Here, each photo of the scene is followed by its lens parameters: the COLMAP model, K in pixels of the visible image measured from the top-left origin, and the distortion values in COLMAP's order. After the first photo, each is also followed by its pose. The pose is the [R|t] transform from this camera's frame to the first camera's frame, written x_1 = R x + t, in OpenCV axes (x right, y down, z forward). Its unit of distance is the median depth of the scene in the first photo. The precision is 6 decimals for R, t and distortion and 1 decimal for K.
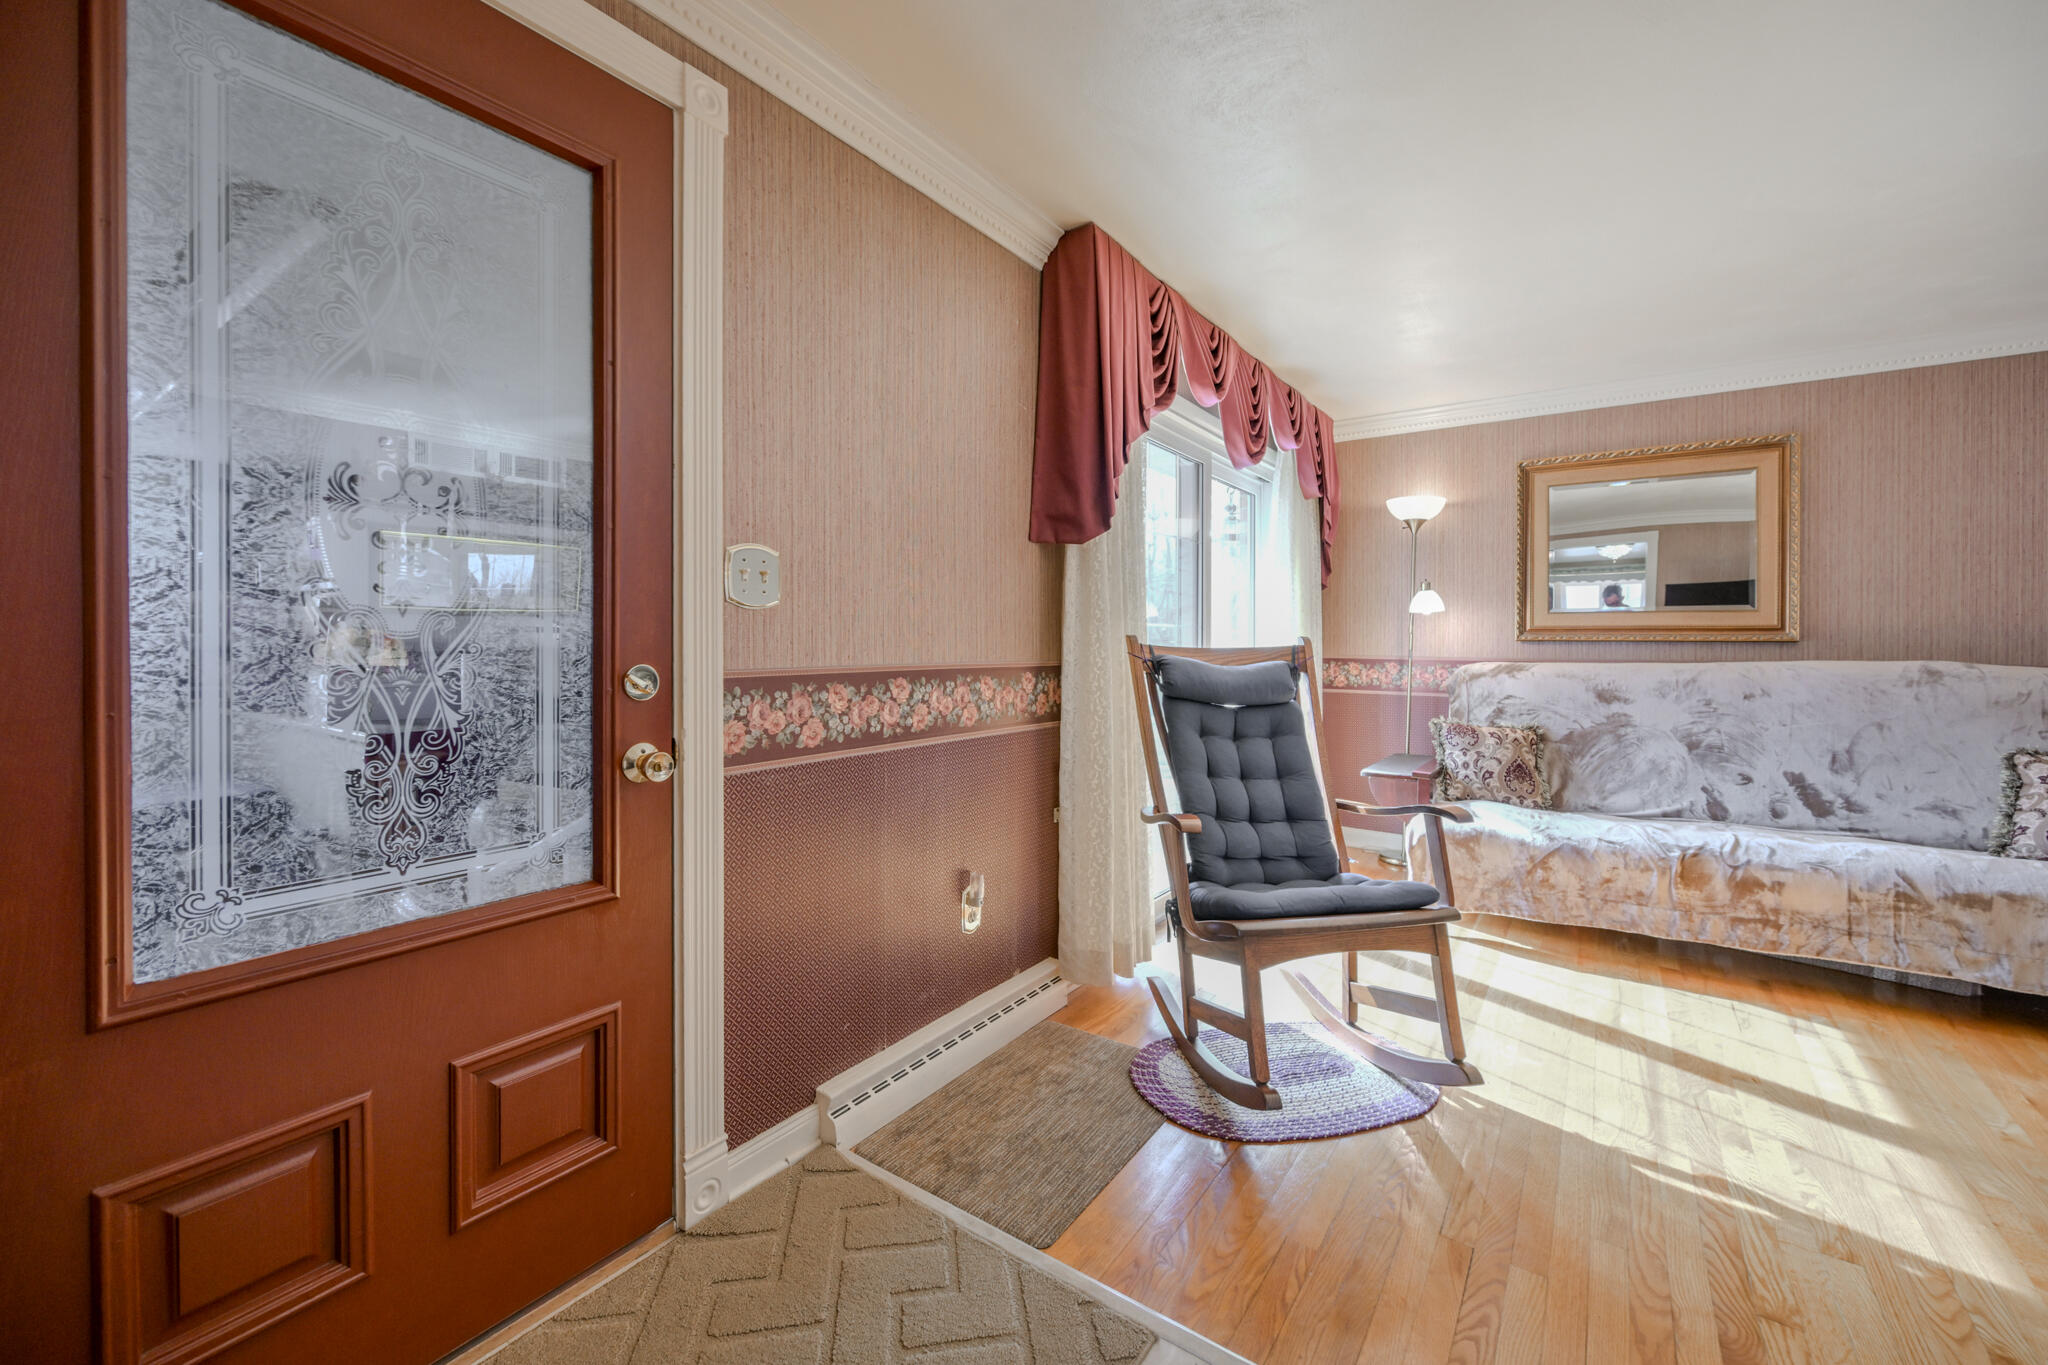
lens RADIAL K [[835.7, 0, 1018.0], [0, 835.7, 651.5], [0, 0, 1]] dist [0.000063, -0.000113]
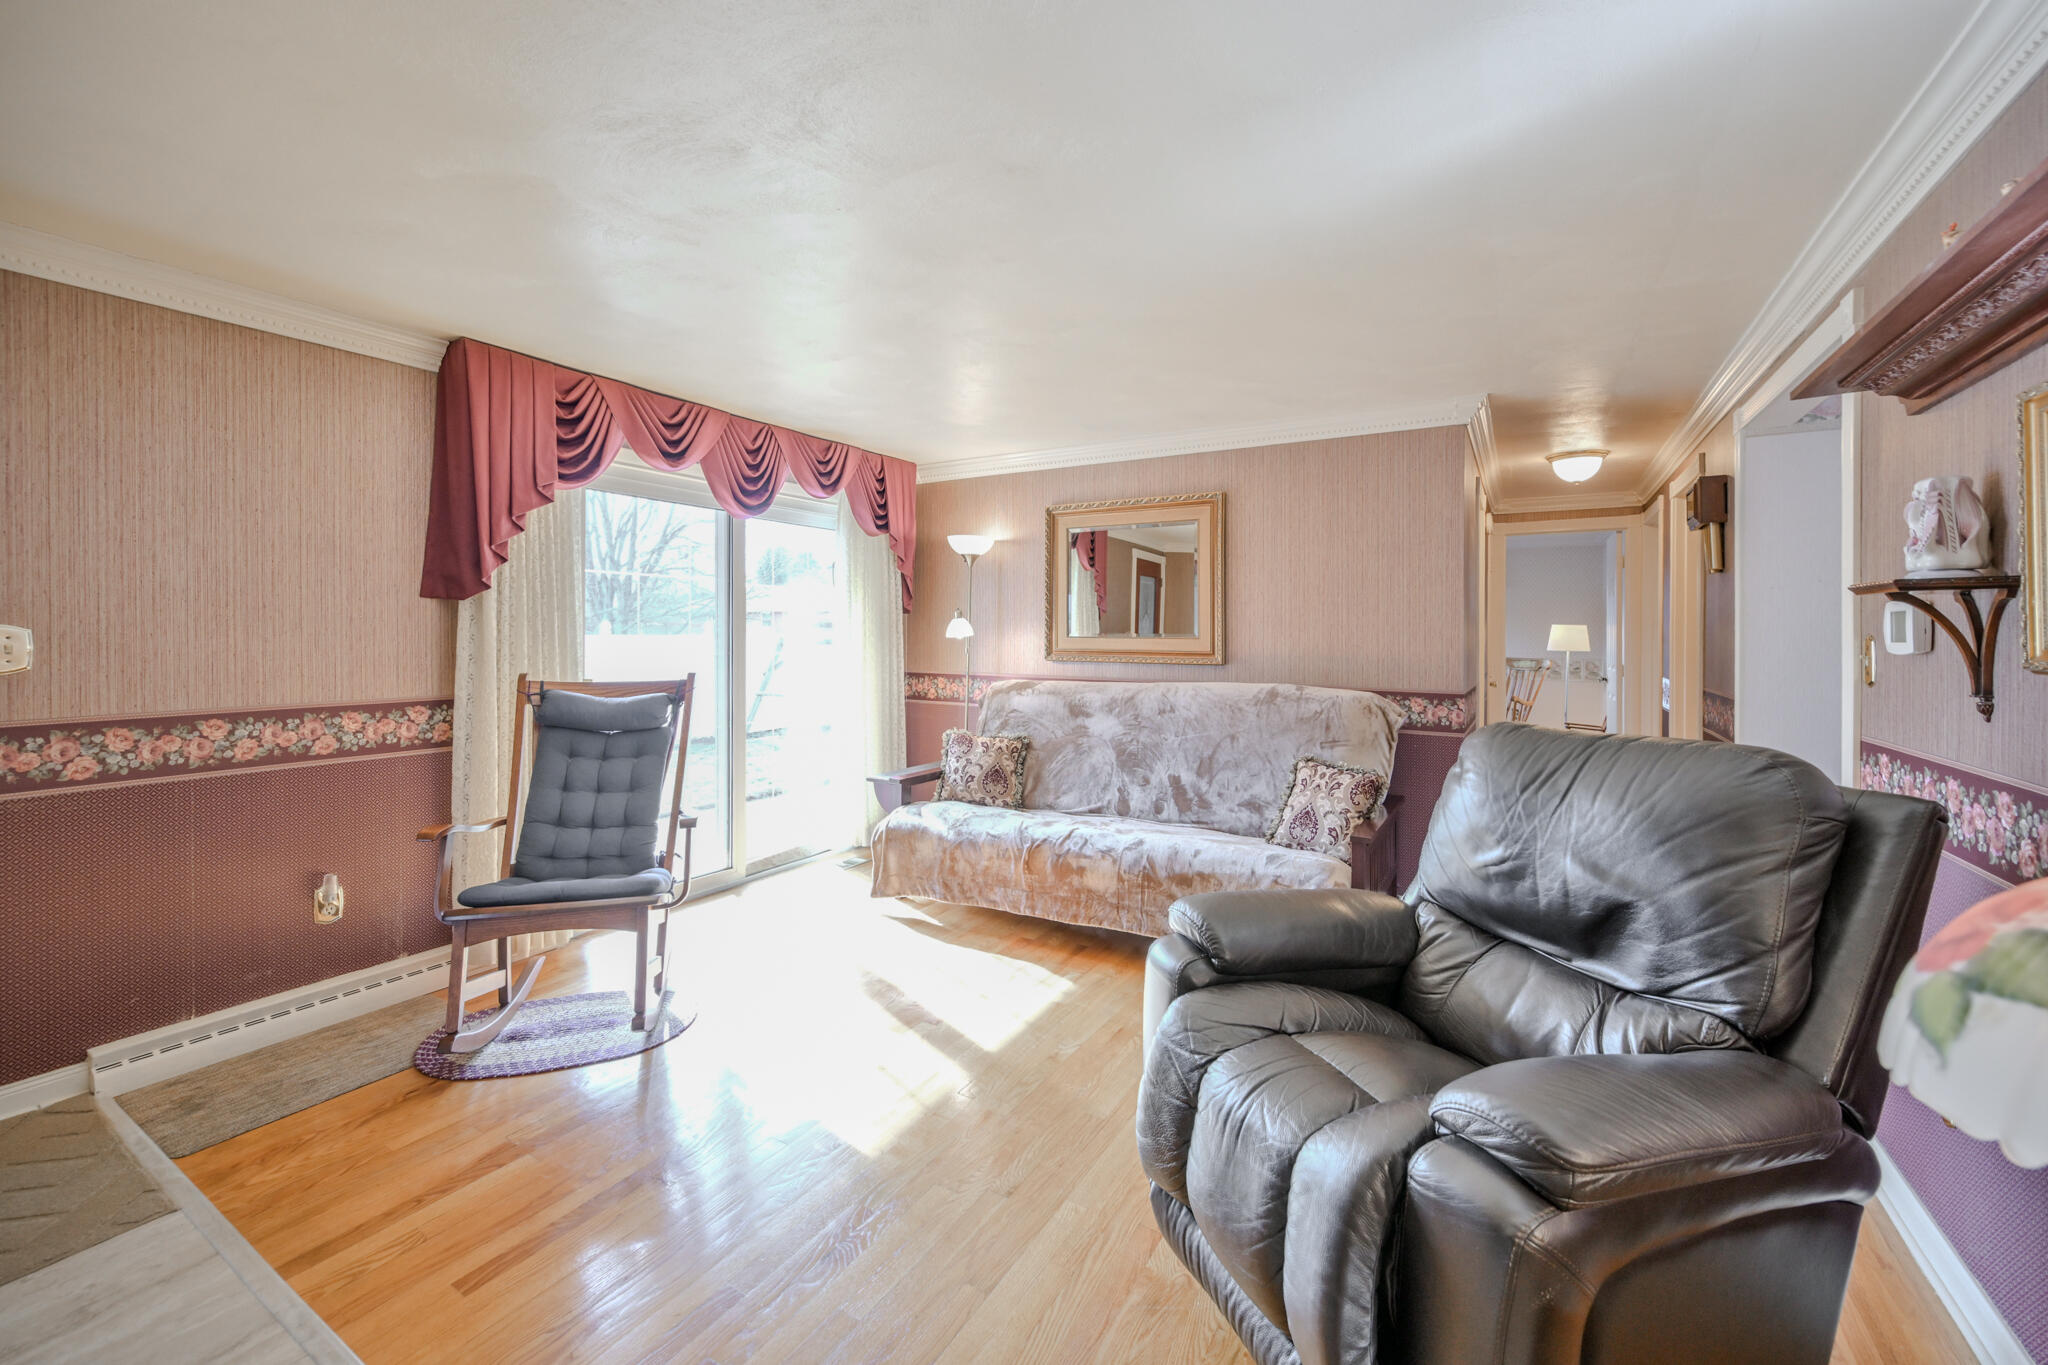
lens RADIAL K [[835.7, 0, 1005.0], [0, 835.7, 638.4], [0, 0, 1]] dist [0.000063, -0.000113]
pose [[0.997936, -0.002791, 0.064163, 0.716694], [0.003066, 0.999987, -0.004193, -0.060382], [-0.064151, 0.004381, 0.997931, -0.238243]]
